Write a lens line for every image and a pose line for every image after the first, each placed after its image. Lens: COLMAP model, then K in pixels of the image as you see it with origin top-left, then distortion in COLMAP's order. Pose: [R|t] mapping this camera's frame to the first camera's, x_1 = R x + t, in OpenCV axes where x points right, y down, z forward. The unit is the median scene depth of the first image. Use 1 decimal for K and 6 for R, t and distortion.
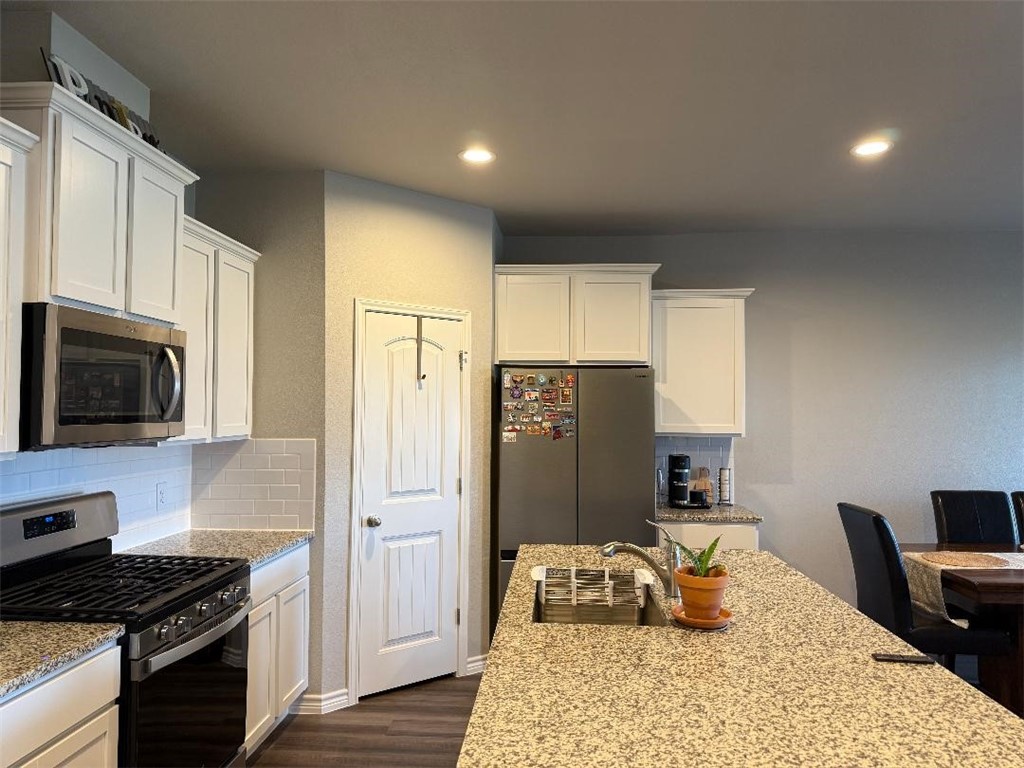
lens RADIAL K [[753.2, 0, 512.0], [0, 753.2, 384.0], [0, 0, 1]] dist [0.077163, 0.000593]
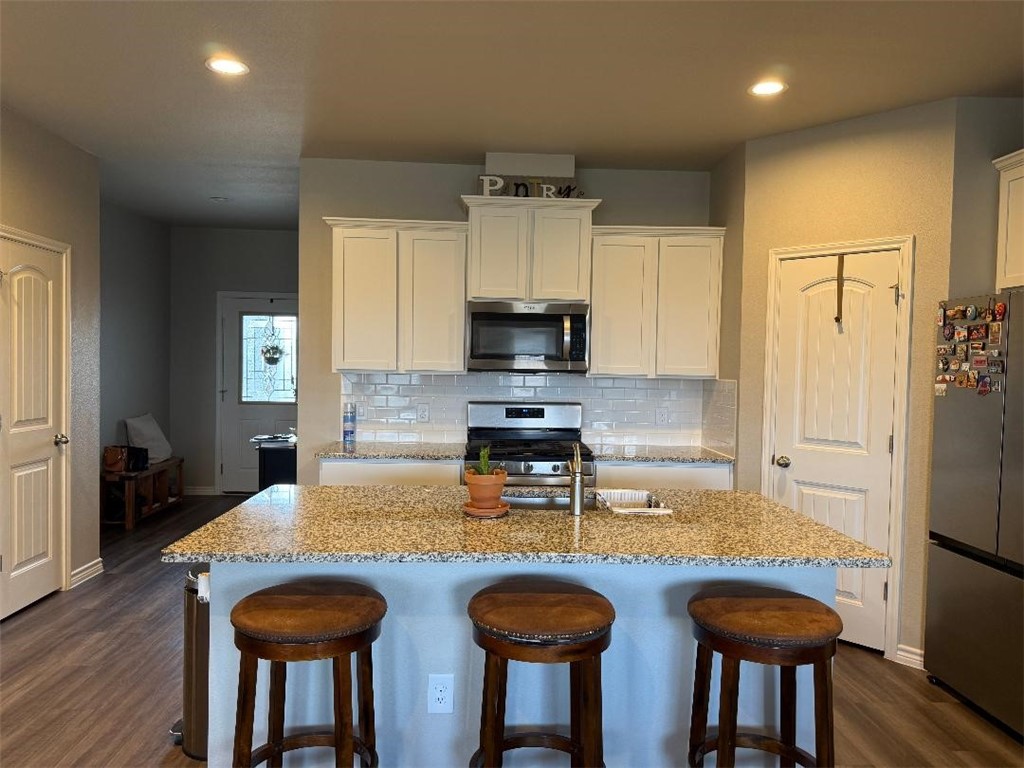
lens RADIAL K [[730.3, 0, 517.4], [0, 730.3, 382.7], [0, 0, 1]] dist [0.058272, -0.056987]
pose [[0.101539, 0.025062, -0.994516, 0.740935], [0.018354, 0.999465, 0.027060, 0.036175], [0.994662, -0.021001, 0.101024, 0.506087]]
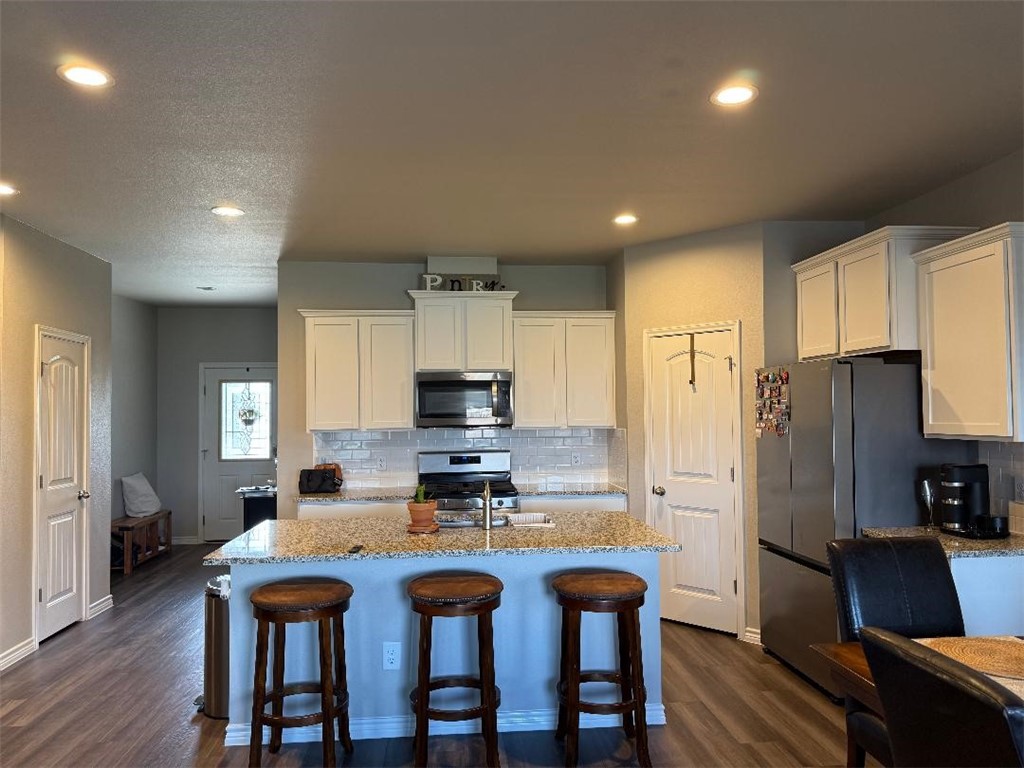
lens RADIAL K [[709.2, 0, 514.0], [0, 709.2, 389.2], [0, 0, 1]] dist [0.111241, -0.149478]
pose [[0.148182, -0.038144, -0.988224, 0.992048], [0.047176, 0.998391, -0.031462, 0.024851], [0.987834, -0.041959, 0.149743, 0.525638]]
